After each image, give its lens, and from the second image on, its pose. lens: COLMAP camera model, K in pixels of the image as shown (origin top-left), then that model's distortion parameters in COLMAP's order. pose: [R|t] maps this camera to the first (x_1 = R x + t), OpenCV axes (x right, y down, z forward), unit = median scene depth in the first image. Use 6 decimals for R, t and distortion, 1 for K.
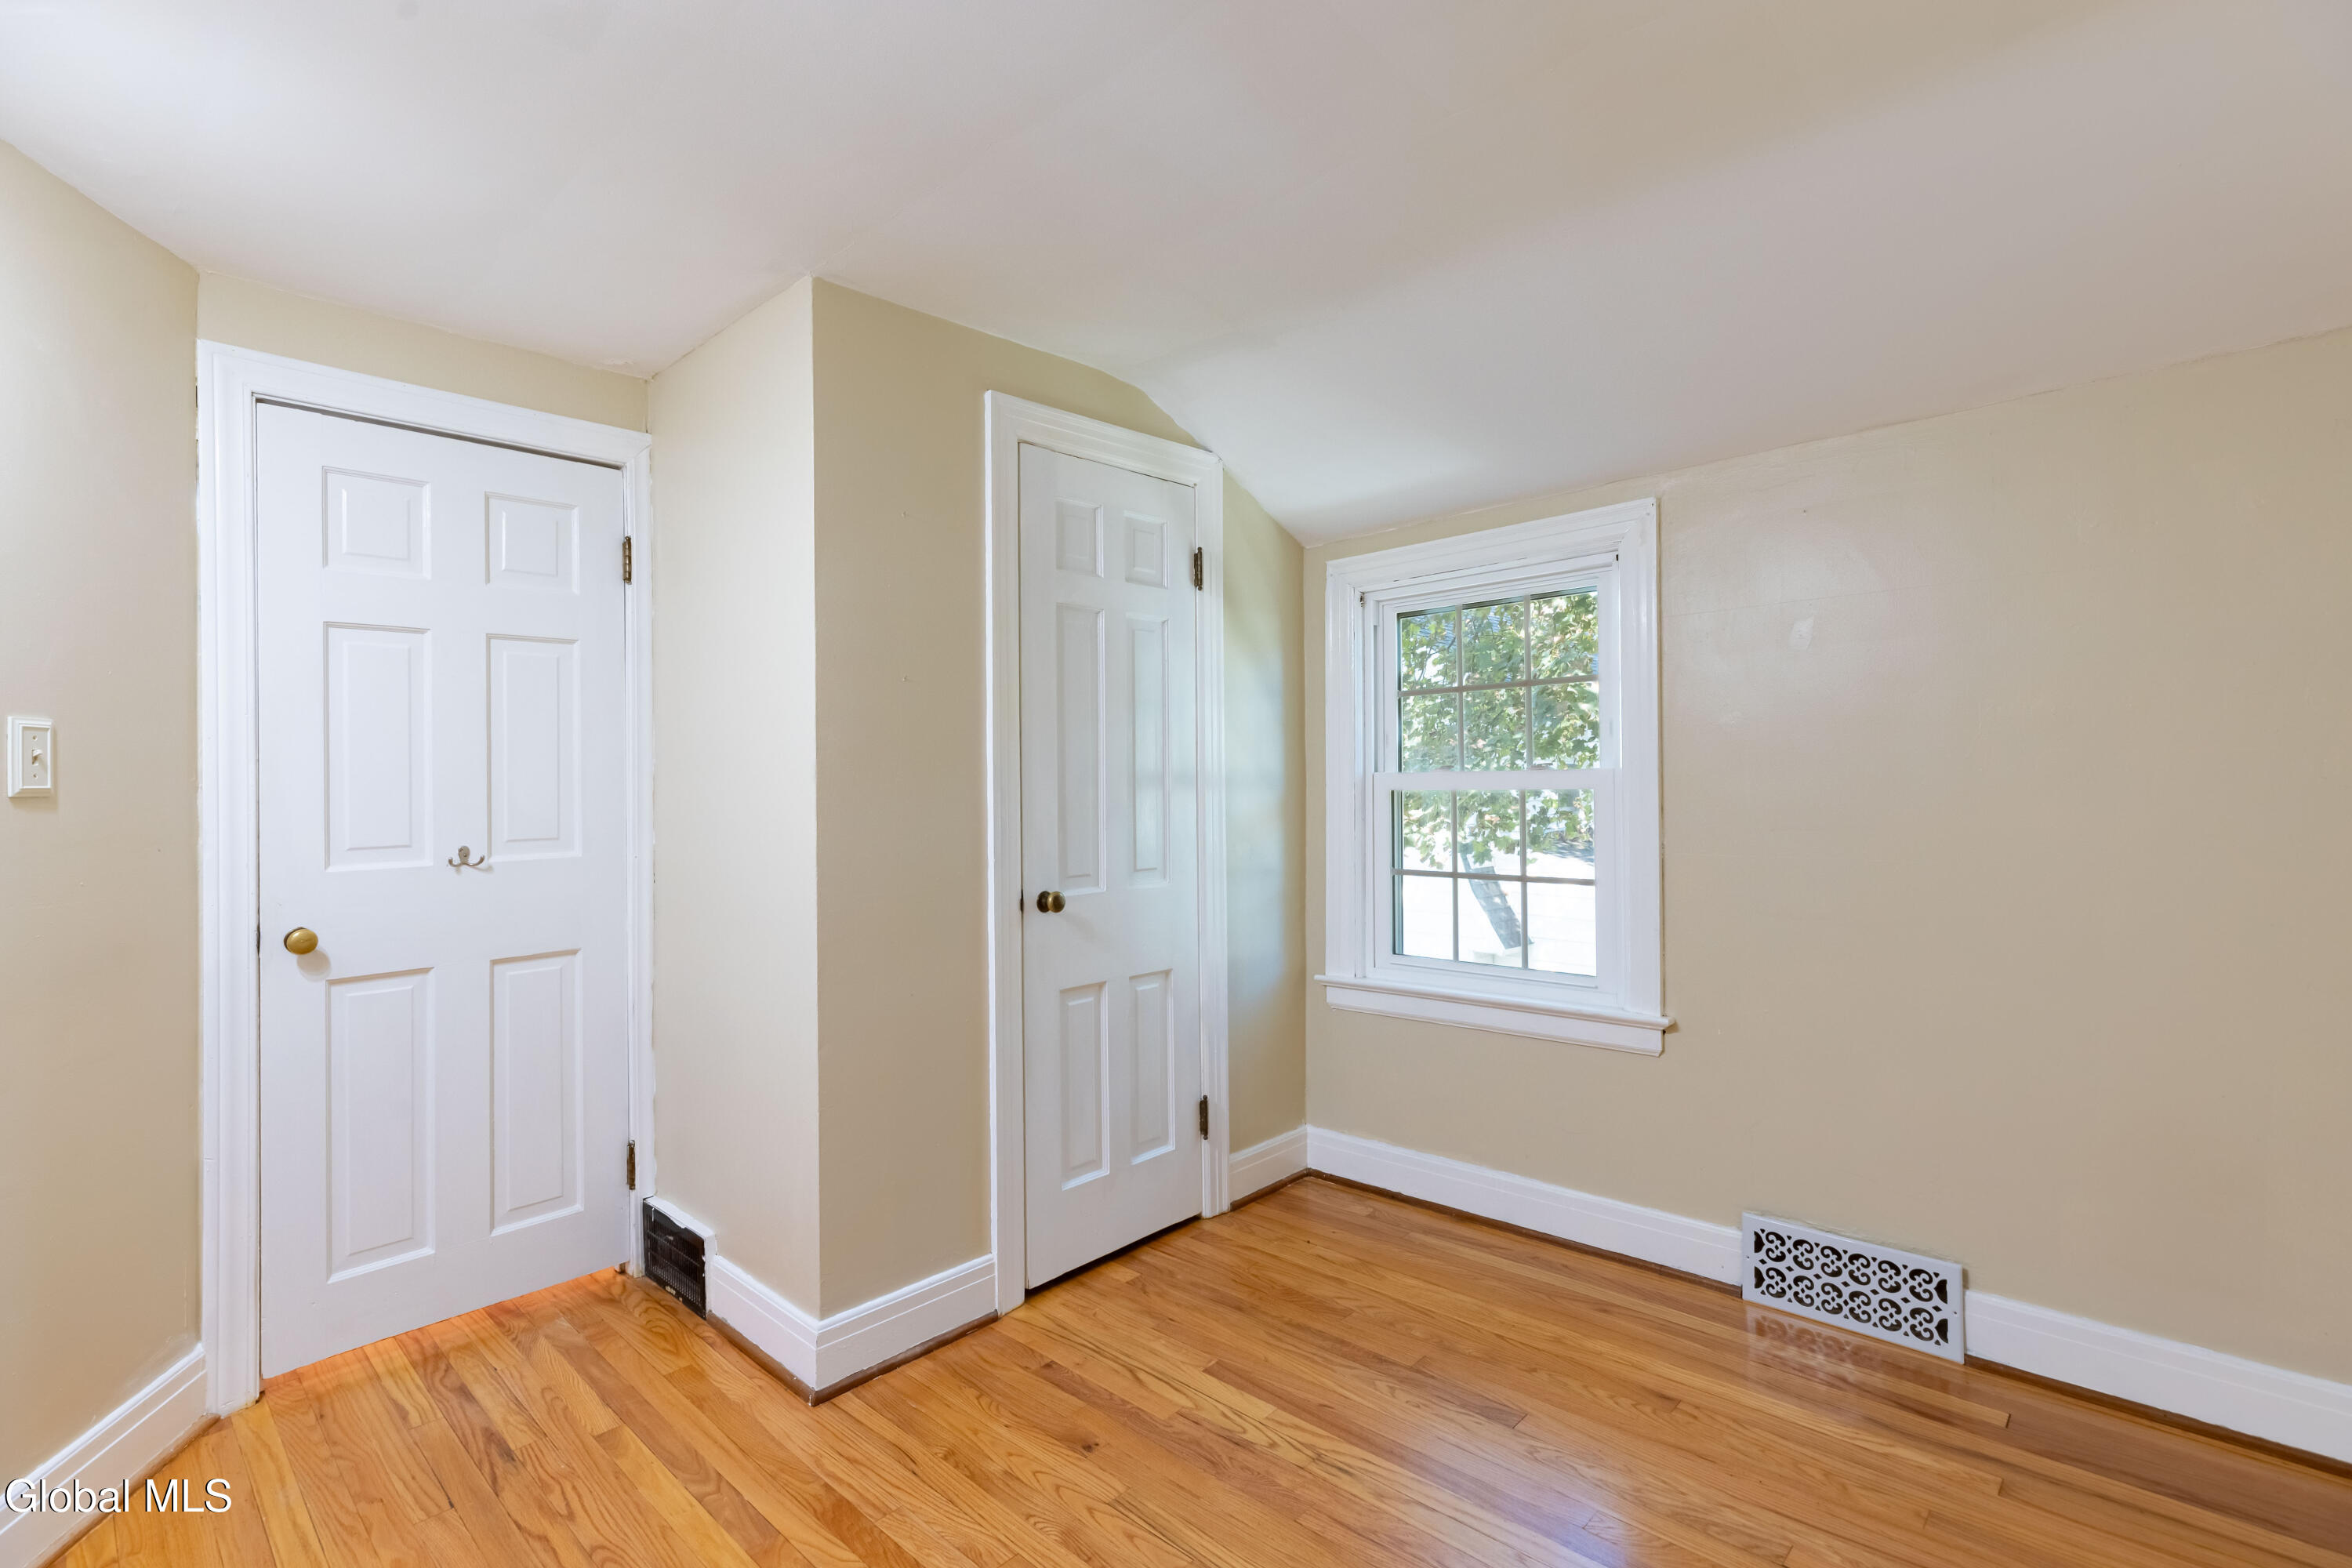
lens RADIAL K [[1051.9, 0, 1176.0], [0, 1051.9, 784.0], [0, 0, 1]] dist [0.000424, -0.000087]
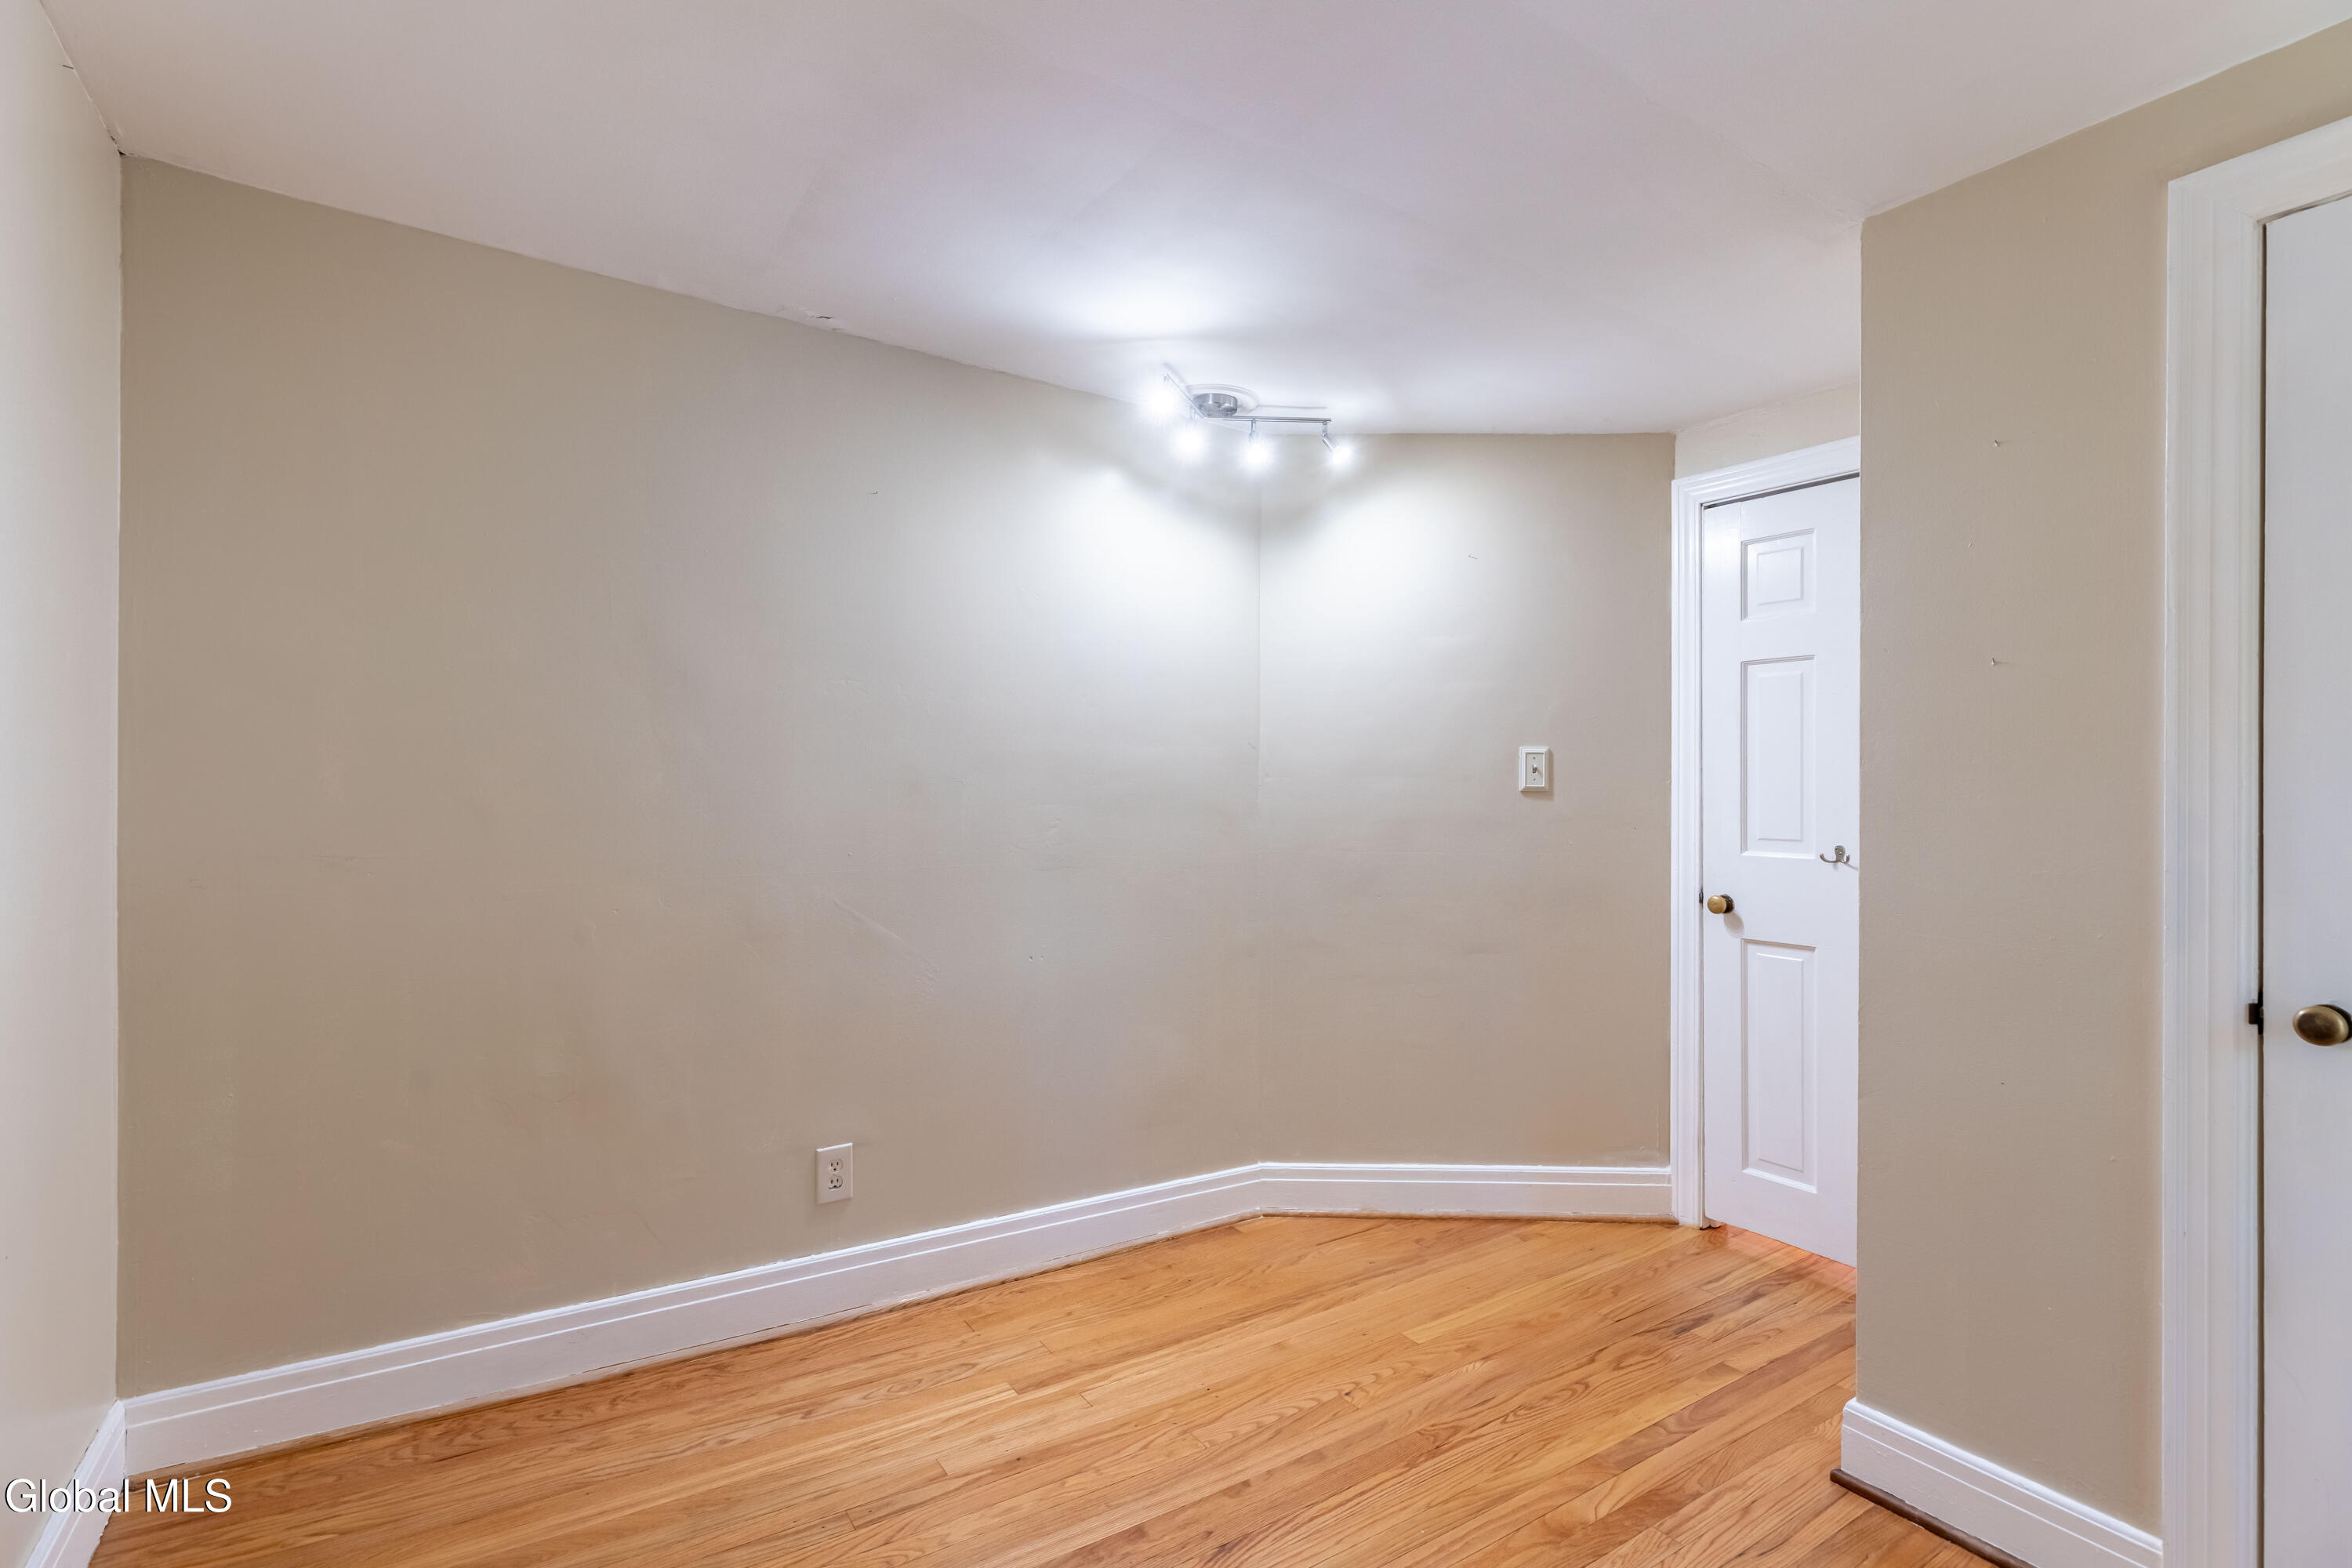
lens RADIAL K [[1100.9, 0, 1195.2], [0, 1100.9, 791.7], [0, 0, 1]] dist [-0.000695, -0.000243]
pose [[-0.205436, 0.025472, -0.978339, 0.702866], [-0.009764, 0.999558, 0.028075, -0.027417], [0.978622, 0.015320, -0.205096, 0.660640]]
